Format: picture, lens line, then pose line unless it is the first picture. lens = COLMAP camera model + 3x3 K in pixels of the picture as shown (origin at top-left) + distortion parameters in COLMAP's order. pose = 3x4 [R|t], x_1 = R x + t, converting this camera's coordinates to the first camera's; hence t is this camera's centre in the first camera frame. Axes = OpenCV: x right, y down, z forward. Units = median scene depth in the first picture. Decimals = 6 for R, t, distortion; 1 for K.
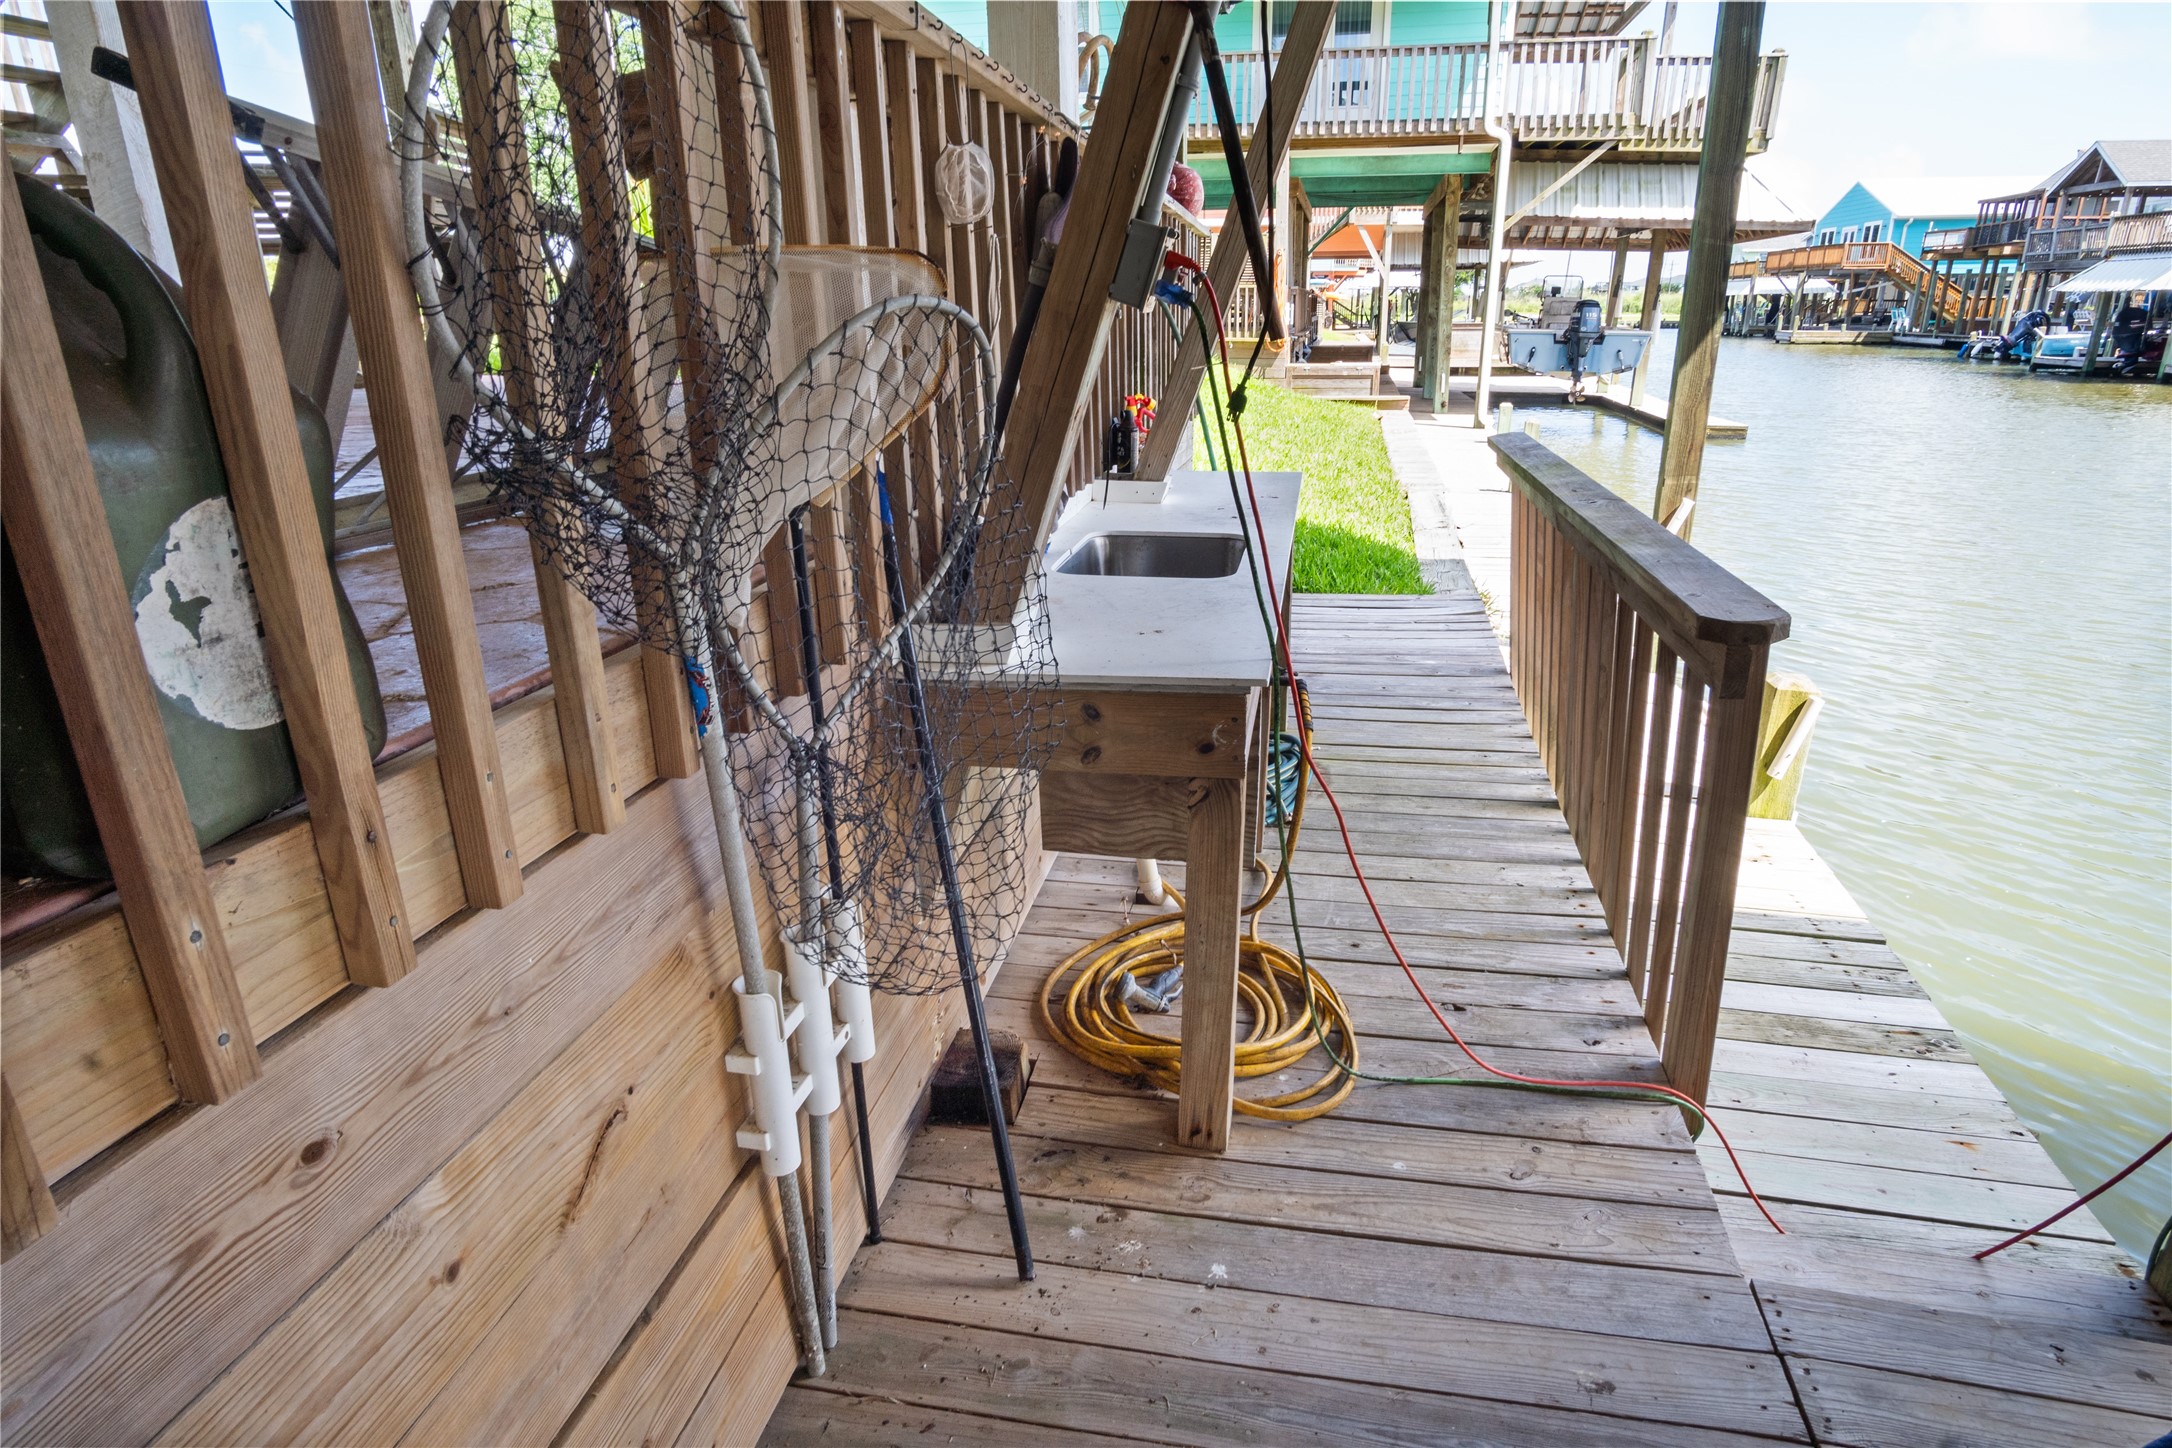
lens RADIAL K [[1164.3, 0, 1081.3], [0, 1164.3, 743.5], [0, 0, 1]] dist [-0.035033, 0.010251]
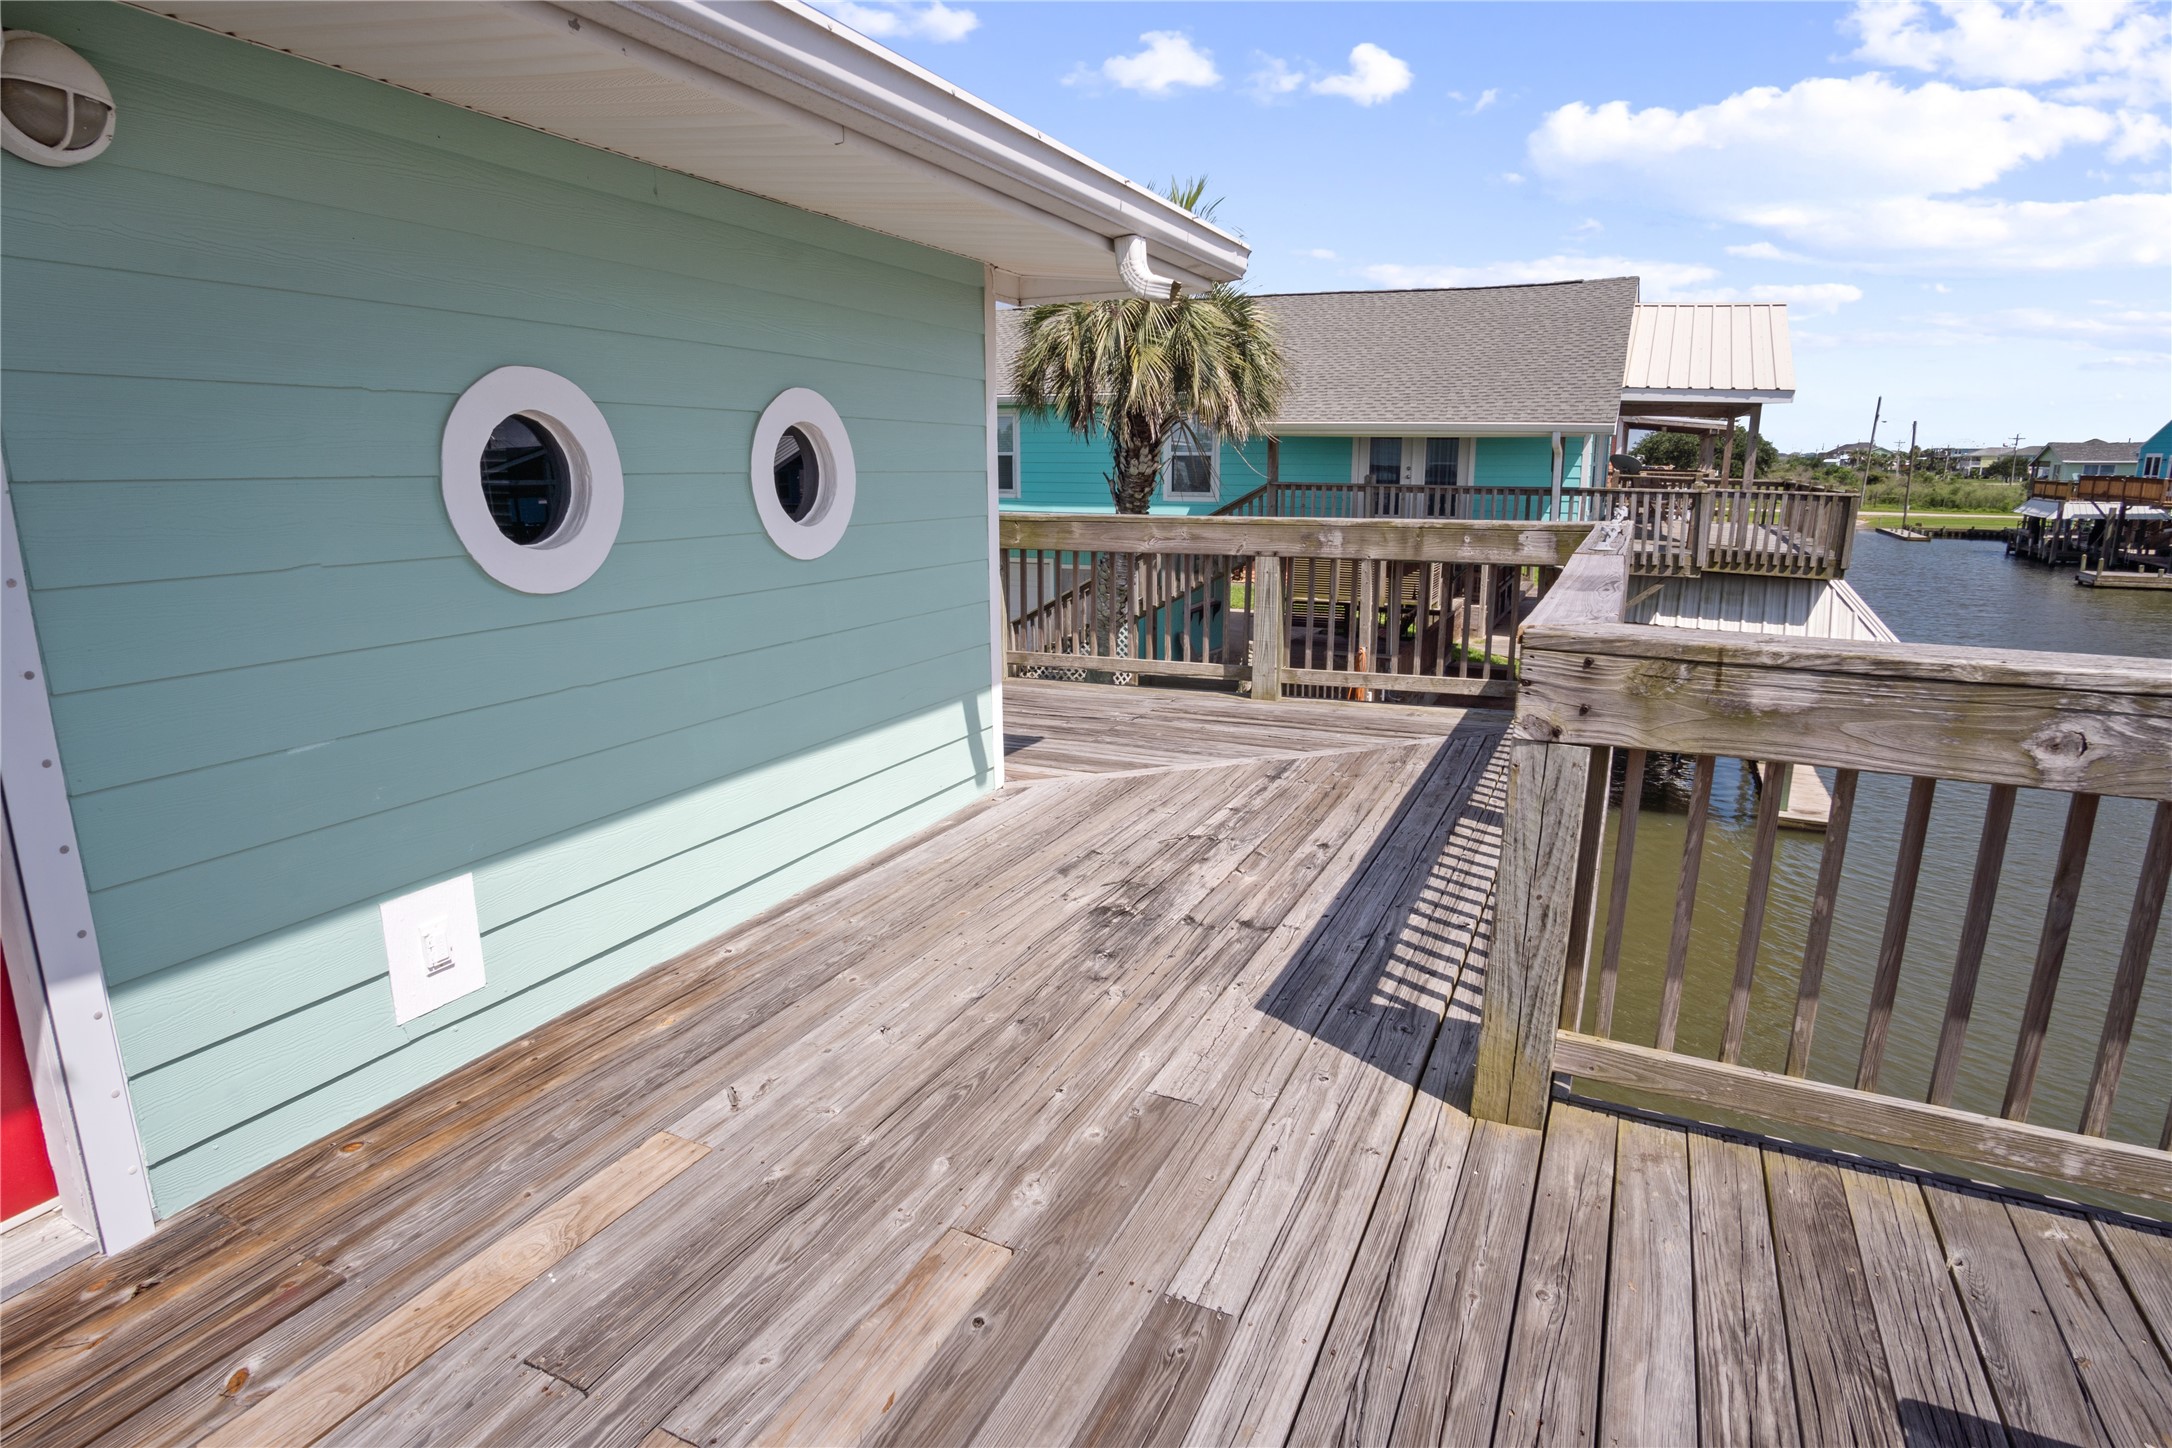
lens RADIAL K [[1180.8, 0, 1097.0], [0, 1180.8, 730.3], [0, 0, 1]] dist [-0.014565, 0.000575]
pose [[0.974026, 0.055432, -0.219548, 0.092977], [-0.082237, 0.989968, -0.114894, -0.103704], [0.210977, 0.129965, 0.968813, -0.080466]]
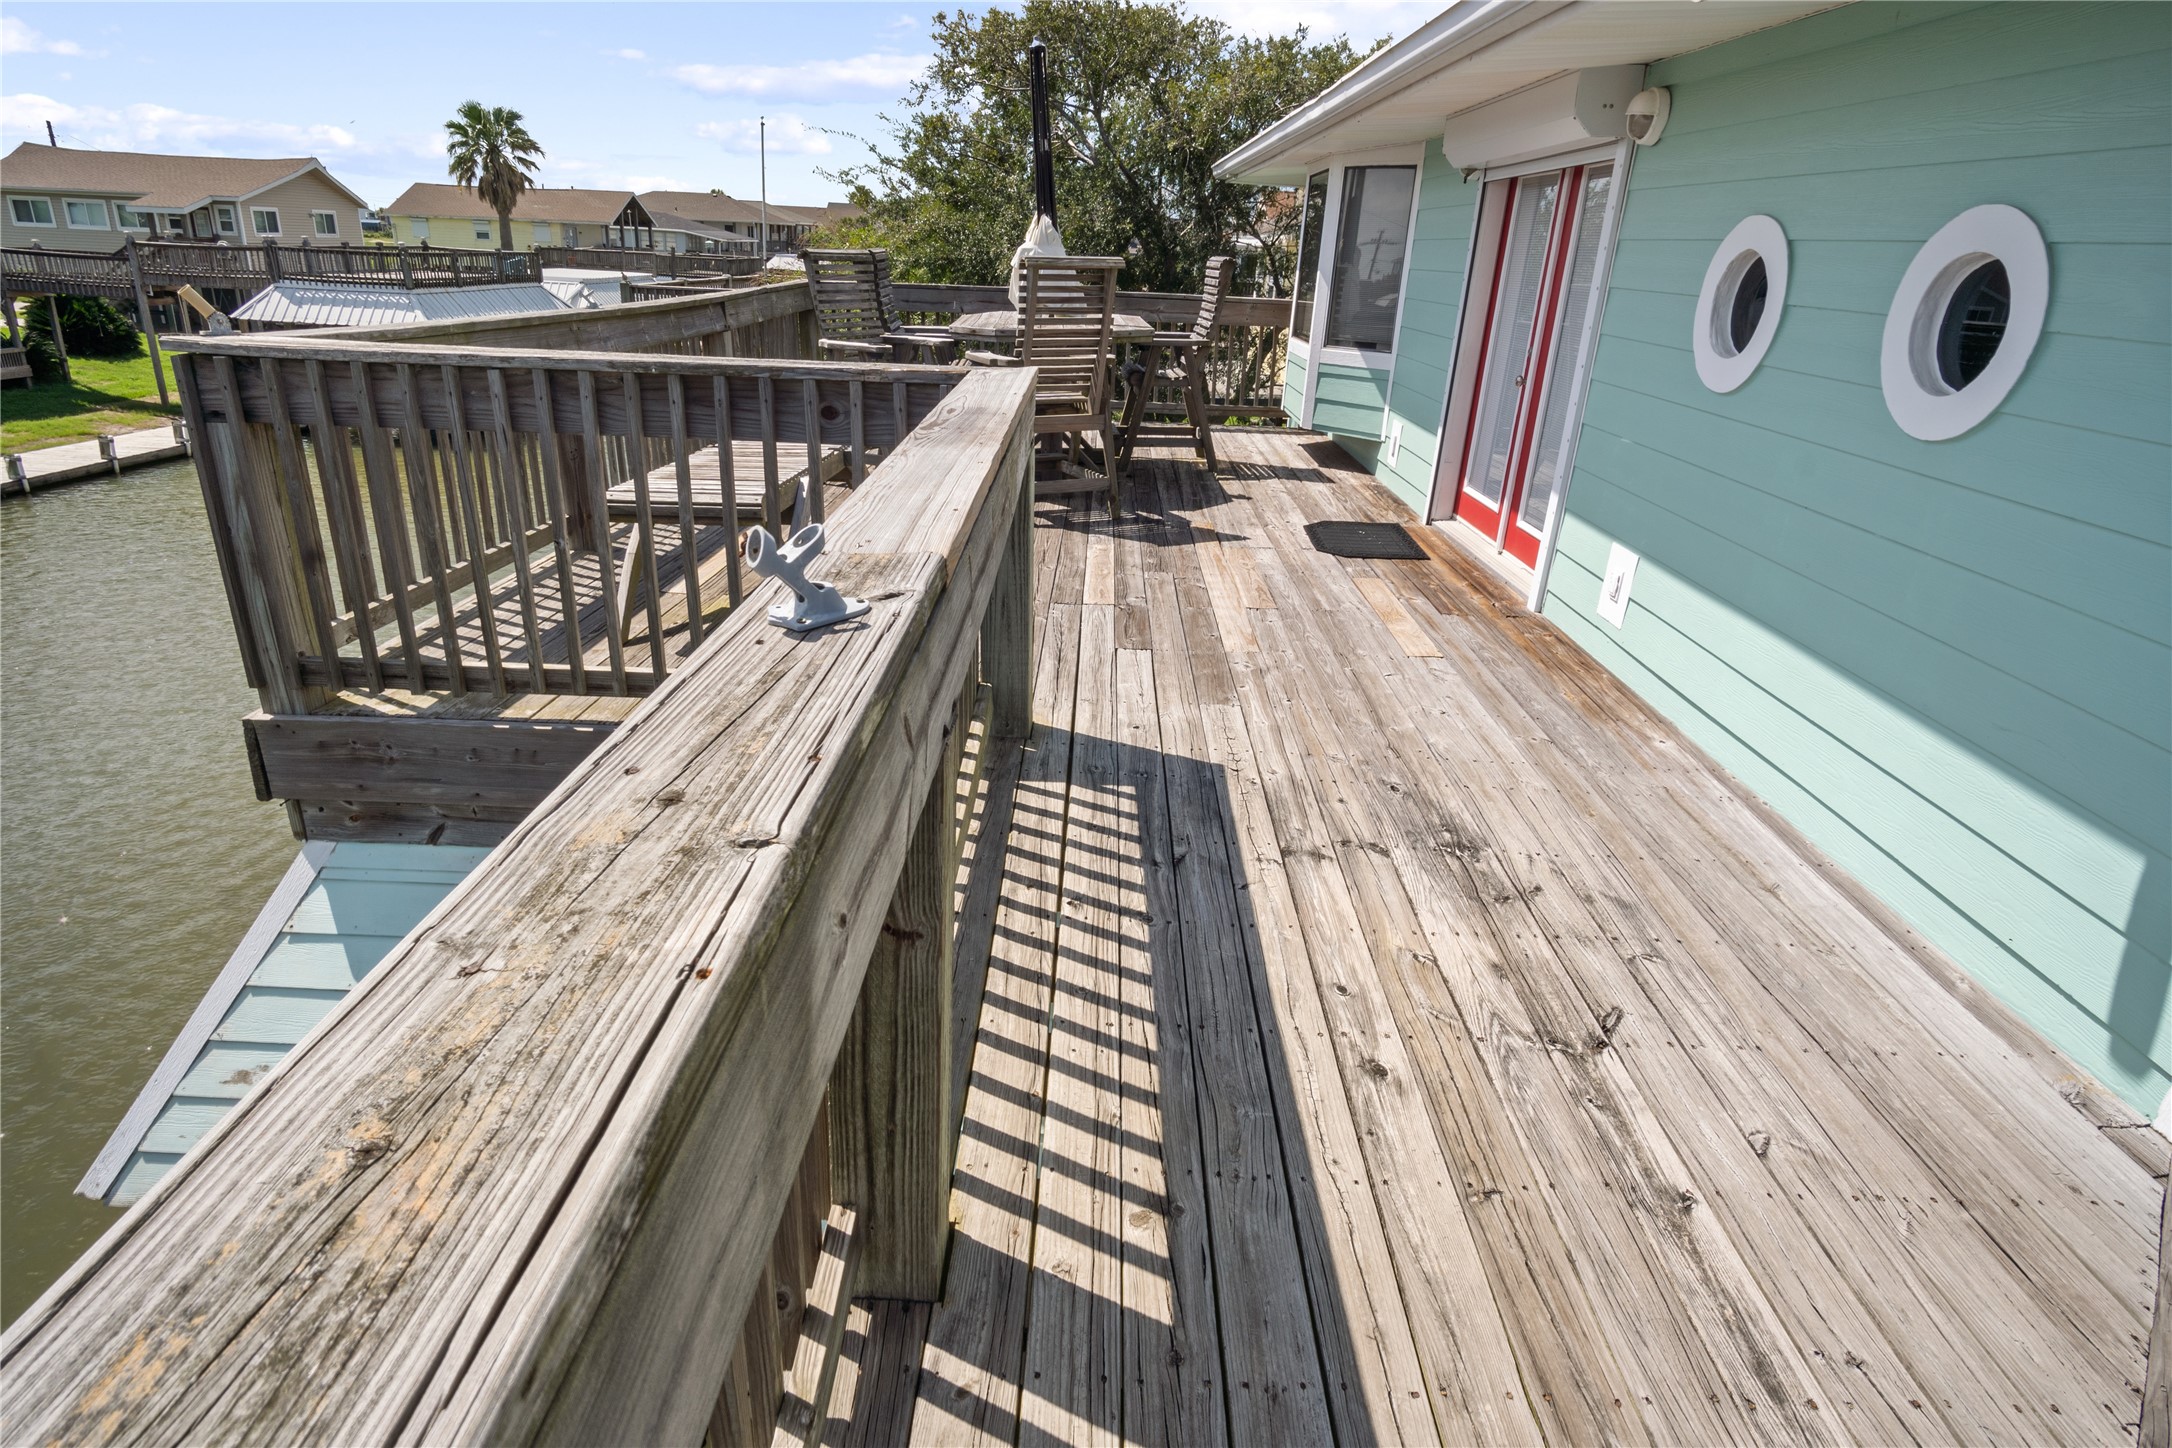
lens RADIAL K [[1164.3, 0, 1098.7], [0, 1164.3, 742.7], [0, 0, 1]] dist [-0.035033, 0.010251]
pose [[-0.980123, 0.032635, -0.195689, 0.119267], [-0.111529, 0.725120, 0.679531, -0.170235], [0.164075, 0.687849, -0.707066, 0.100260]]
